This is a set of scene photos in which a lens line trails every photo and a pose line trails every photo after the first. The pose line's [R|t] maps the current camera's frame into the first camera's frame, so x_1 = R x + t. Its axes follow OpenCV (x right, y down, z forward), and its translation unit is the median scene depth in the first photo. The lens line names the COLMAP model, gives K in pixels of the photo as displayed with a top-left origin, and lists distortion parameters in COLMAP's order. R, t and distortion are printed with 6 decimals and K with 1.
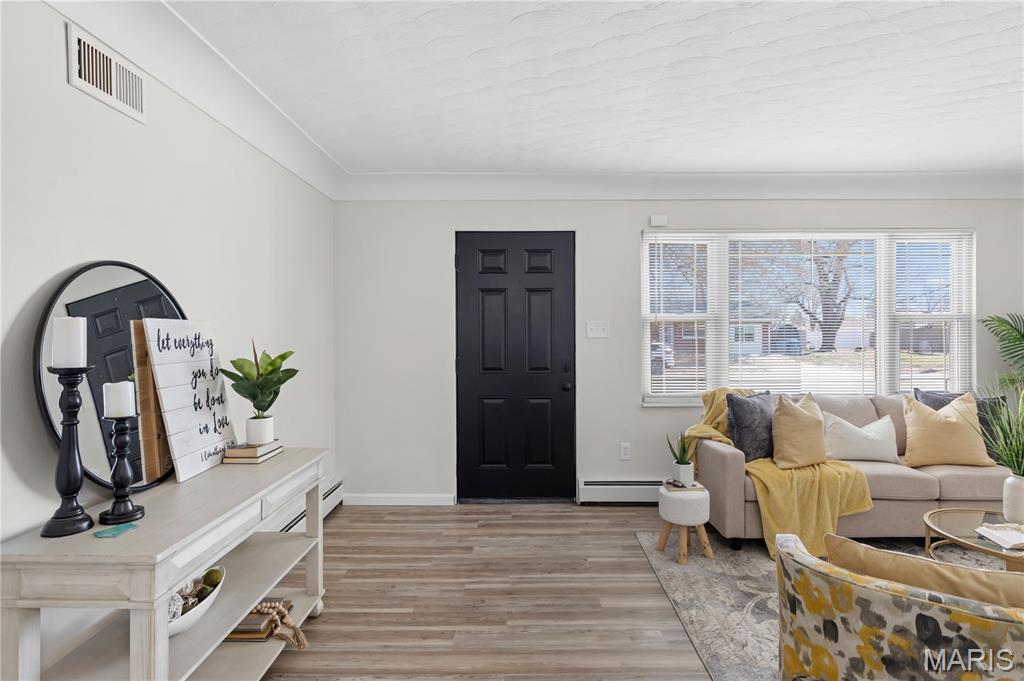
lens RADIAL K [[537.7, 0, 517.2], [0, 537.7, 340.1], [0, 0, 1]] dist [0.002740, -0.001808]
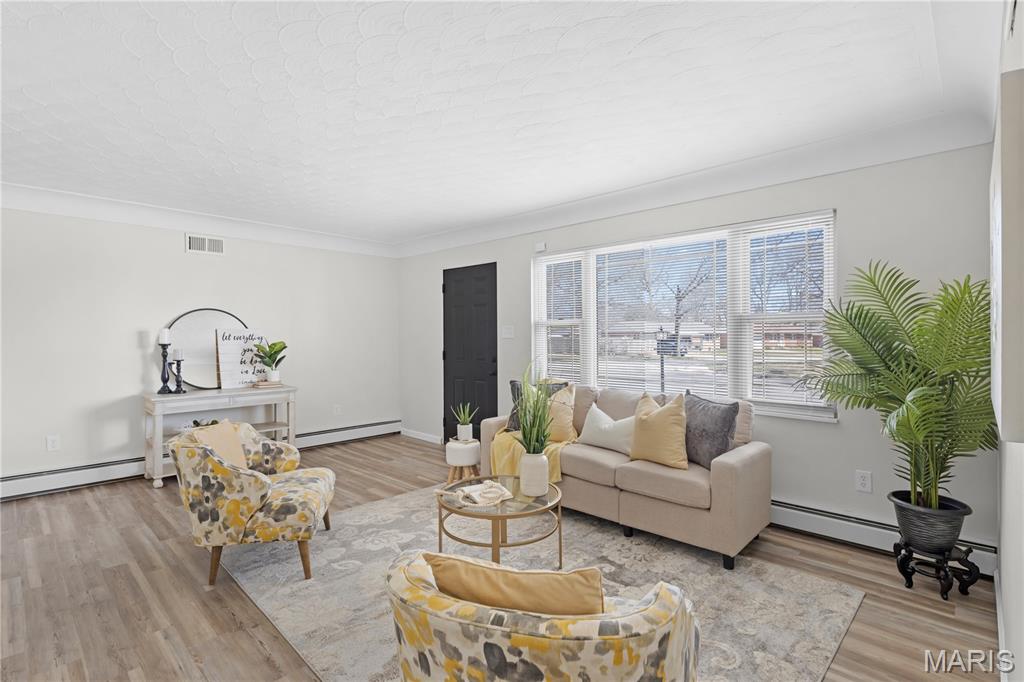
lens RADIAL K [[485.1, 0, 506.9], [0, 485.1, 341.8], [0, 0, 1]] dist [0.009155, -0.002795]
pose [[0.720322, 0.009168, -0.693580, 1.237853], [-0.012754, 0.999919, -0.000029, 0.006013], [0.693523, 0.008867, 0.720380, 0.136790]]
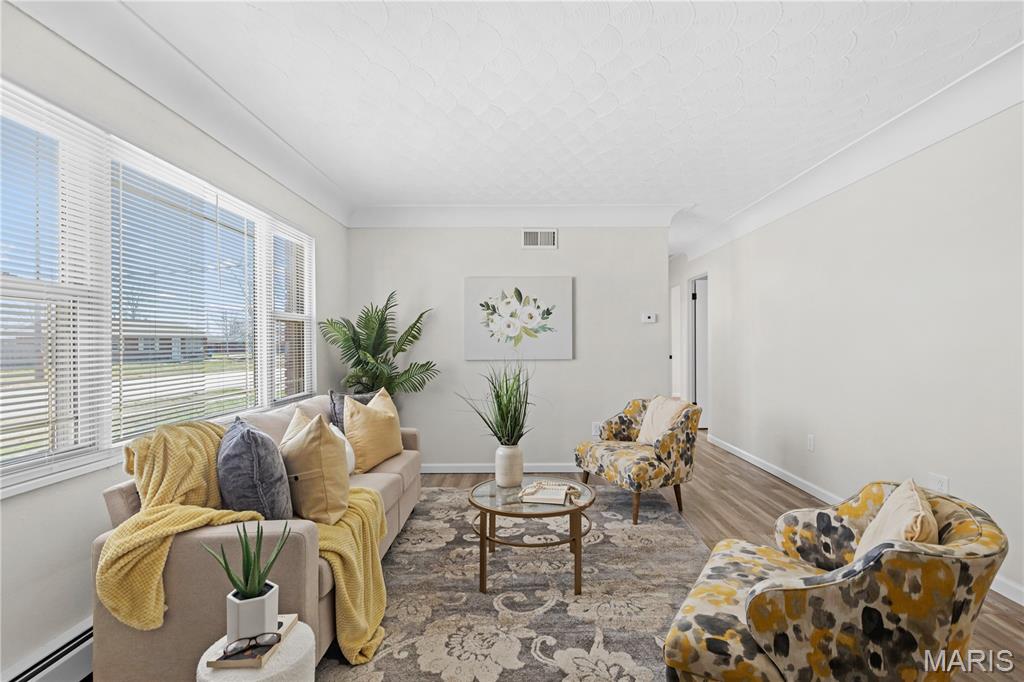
lens RADIAL K [[485.1, 0, 524.7], [0, 485.1, 339.9], [0, 0, 1]] dist [0.009155, -0.002795]
pose [[-0.017028, 0.006636, 0.999833, -0.117980], [0.020879, 0.999762, -0.006280, 0.016079], [-0.999637, 0.020769, -0.017162, 0.734535]]
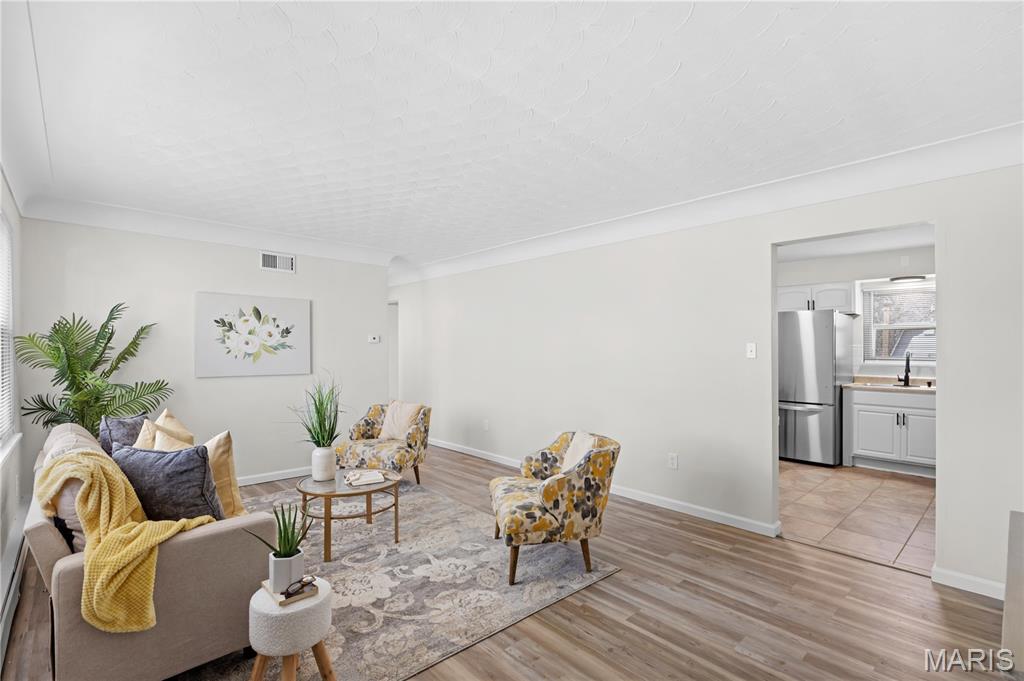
lens RADIAL K [[485.1, 0, 506.6], [0, 485.1, 340.5], [0, 0, 1]] dist [0.009155, -0.002795]
pose [[-0.682144, 0.012221, 0.731116, -0.297839], [0.008163, 0.999925, -0.009098, -0.021062], [-0.731173, -0.000238, -0.682193, 1.167237]]
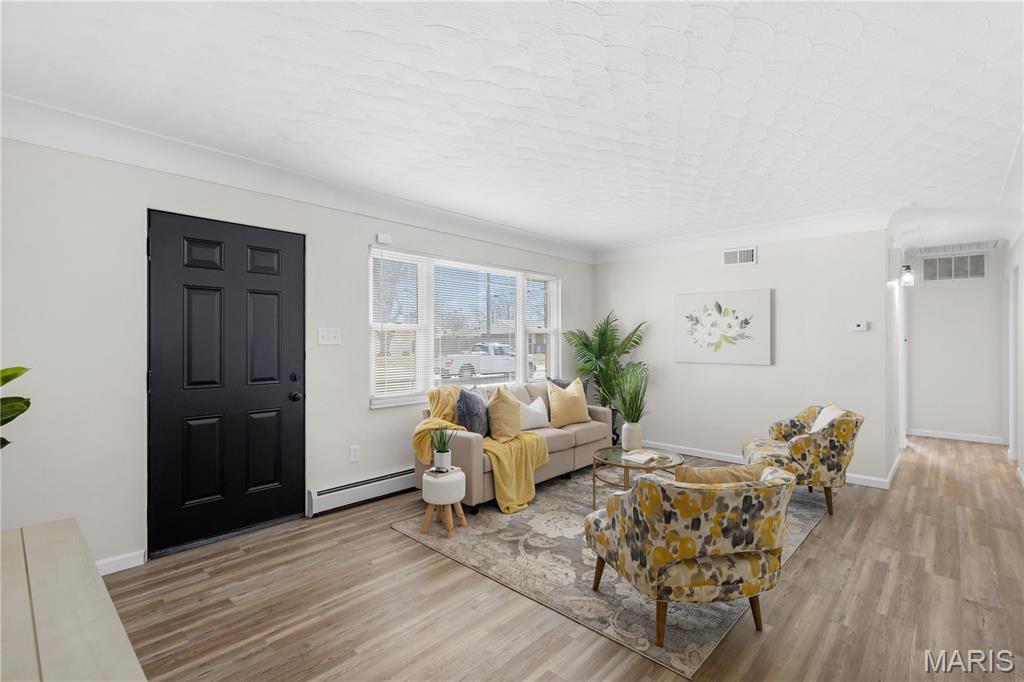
lens RADIAL K [[473.6, 0, 525.7], [0, 473.6, 339.4], [0, 0, 1]] dist [0.003847, -0.000238]
pose [[0.662545, 0.004391, 0.749009, -0.330601], [0.007412, 0.999895, -0.012419, -0.000890], [-0.748985, 0.013780, 0.662444, 0.172952]]
